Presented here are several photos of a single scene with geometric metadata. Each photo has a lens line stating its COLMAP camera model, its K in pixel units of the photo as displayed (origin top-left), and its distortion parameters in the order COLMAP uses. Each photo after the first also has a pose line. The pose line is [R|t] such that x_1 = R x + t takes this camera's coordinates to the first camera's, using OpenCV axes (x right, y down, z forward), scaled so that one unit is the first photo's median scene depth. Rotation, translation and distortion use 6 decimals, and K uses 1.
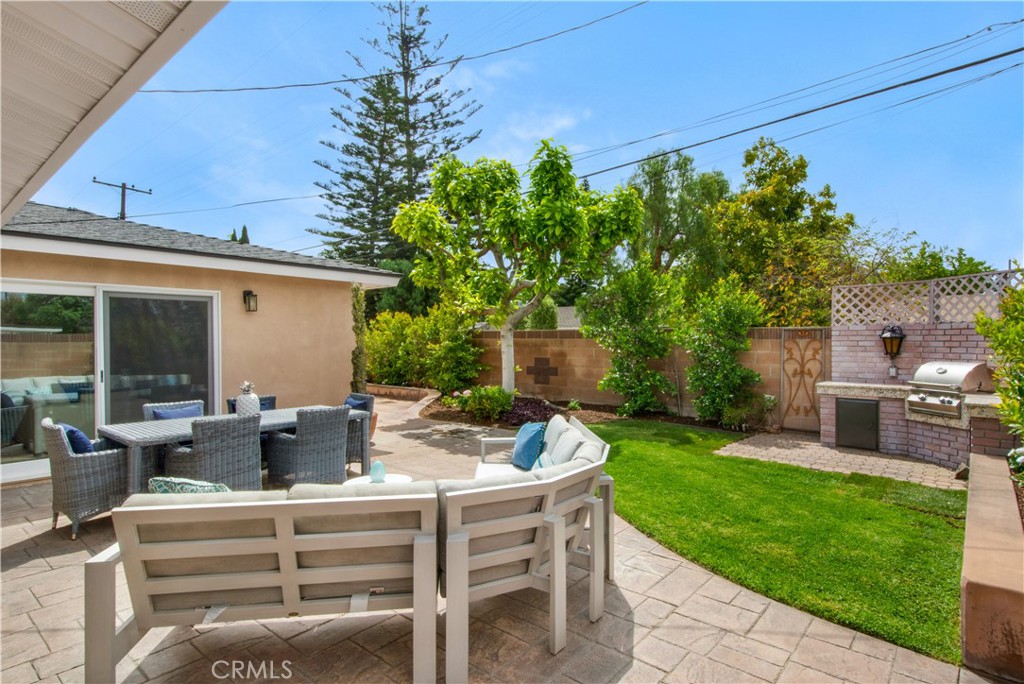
lens RADIAL K [[538.2, 0, 512.4], [0, 538.2, 342.5], [0, 0, 1]] dist [0.001114, 0.000140]
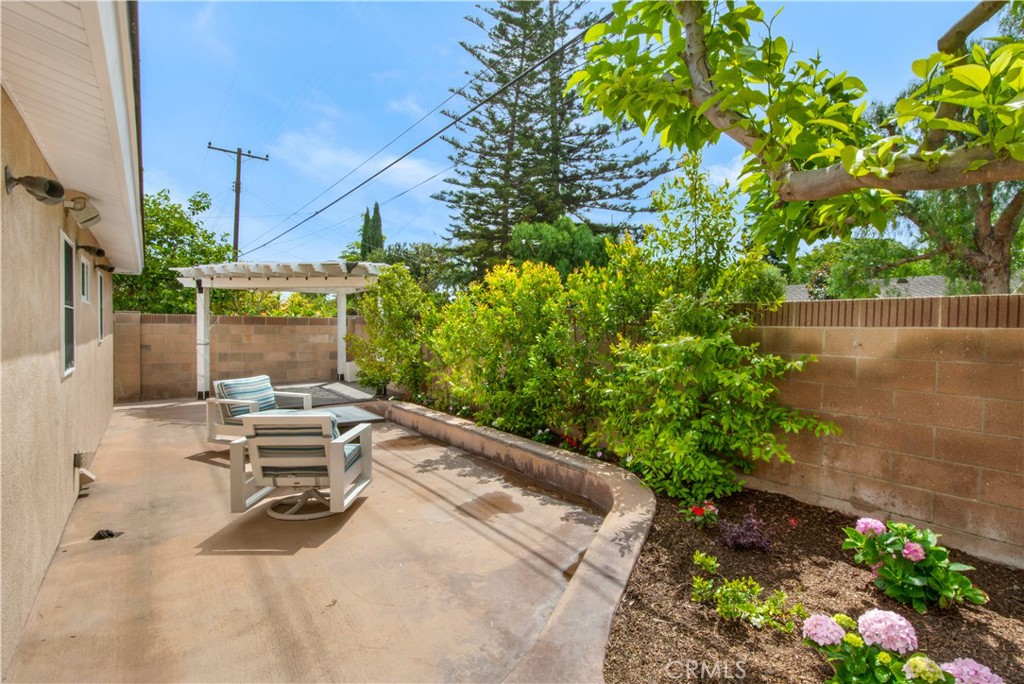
lens RADIAL K [[538.2, 0, 511.9], [0, 538.2, 340.7], [0, 0, 1]] dist [0.001114, 0.000140]
pose [[0.966782, 0.020141, -0.254809, -0.116600], [-0.015803, 0.999693, 0.019062, -0.002187], [0.255115, -0.014402, 0.966803, 0.582897]]
